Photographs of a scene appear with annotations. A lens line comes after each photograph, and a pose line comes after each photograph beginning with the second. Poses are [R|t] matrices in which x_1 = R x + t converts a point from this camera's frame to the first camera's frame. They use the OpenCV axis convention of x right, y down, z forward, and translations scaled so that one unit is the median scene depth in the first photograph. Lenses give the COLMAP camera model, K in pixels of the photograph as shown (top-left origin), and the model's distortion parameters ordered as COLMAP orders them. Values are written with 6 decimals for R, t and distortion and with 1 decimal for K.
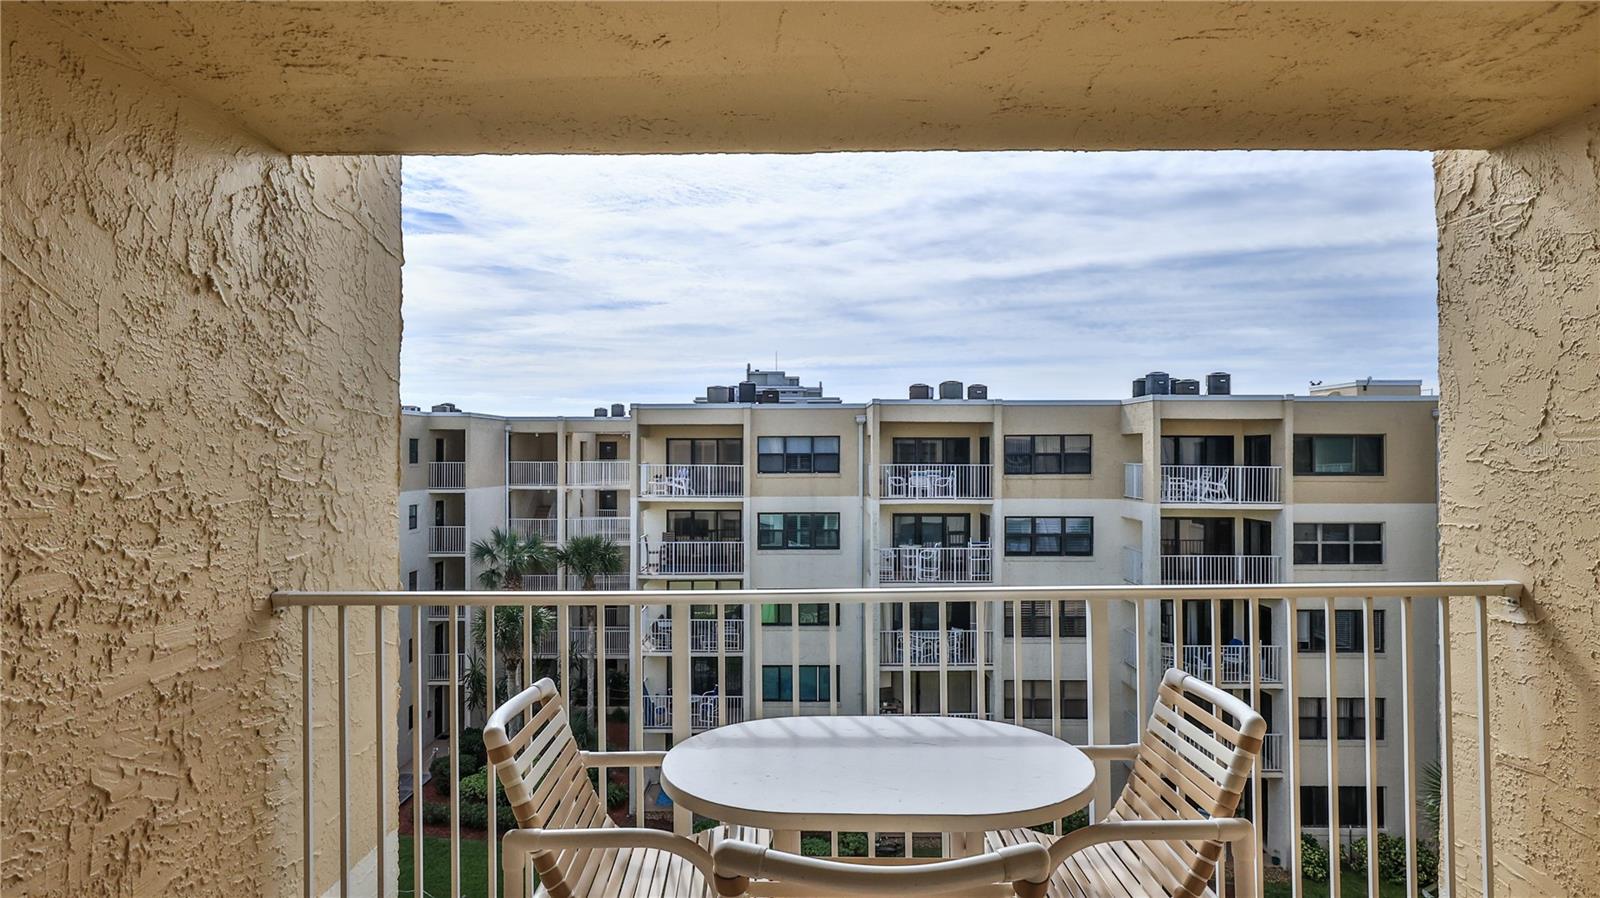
lens RADIAL K [[926.7, 0, 800.0], [0, 926.7, 449.0], [0, 0, 1]] dist [-0.019260, -0.000114]
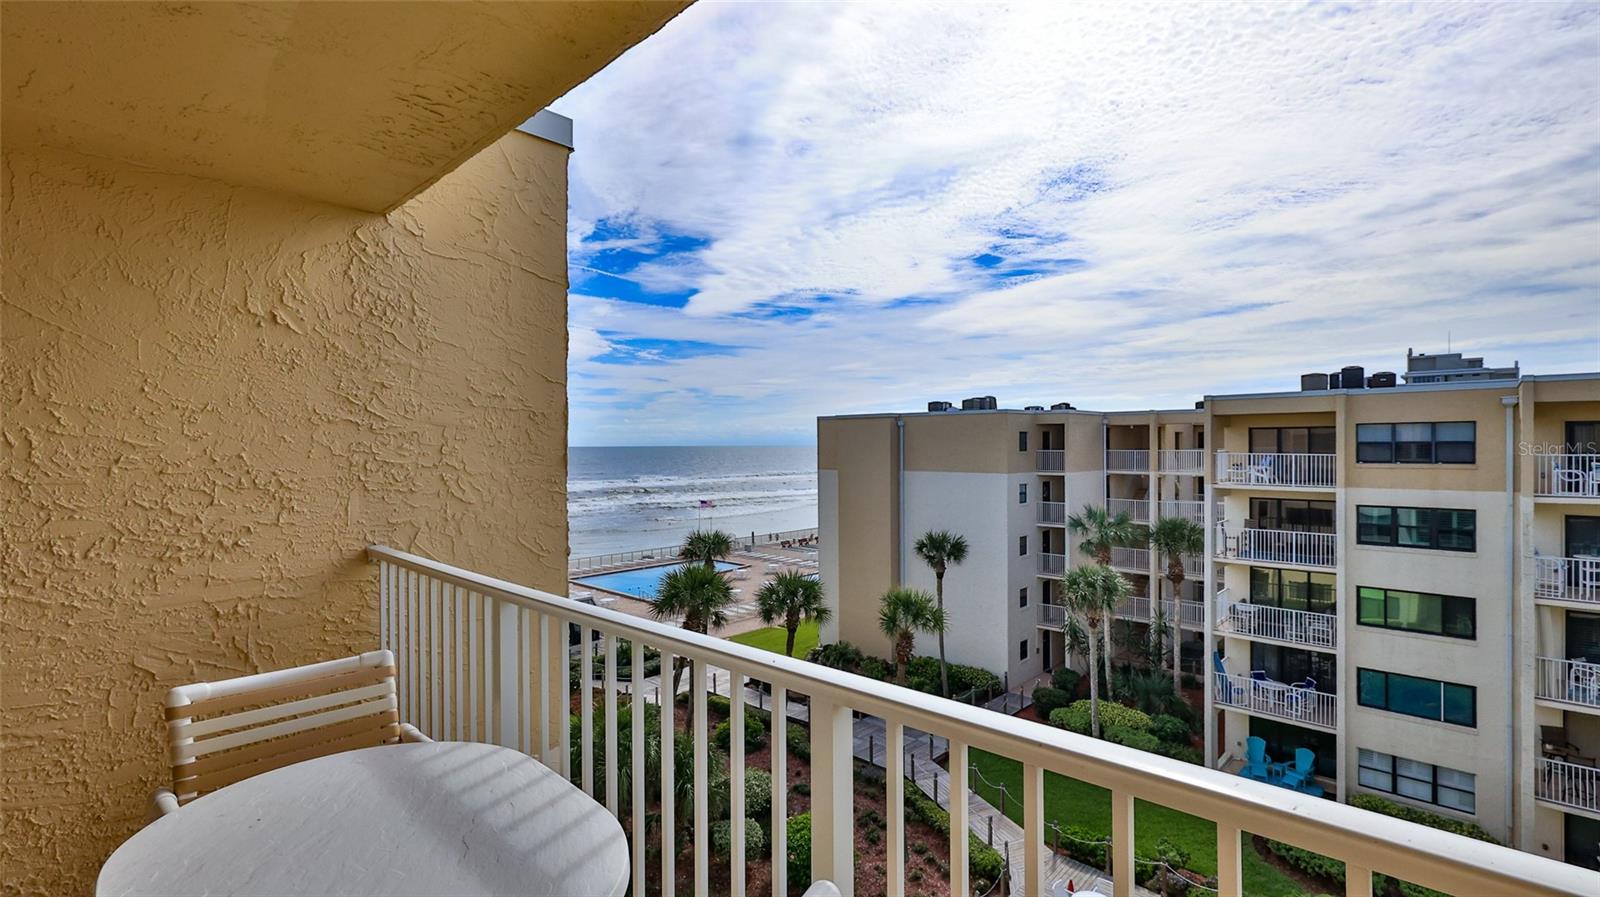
lens RADIAL K [[728.4, 0, 800.0], [0, 728.4, 448.5], [0, 0, 1]] dist [-0.000192, 0.000083]
pose [[0.715266, 0.001005, -0.698851, 0.066988], [0.007039, 0.999938, 0.008642, 0.001084], [0.698817, -0.011101, 0.715215, 0.074753]]
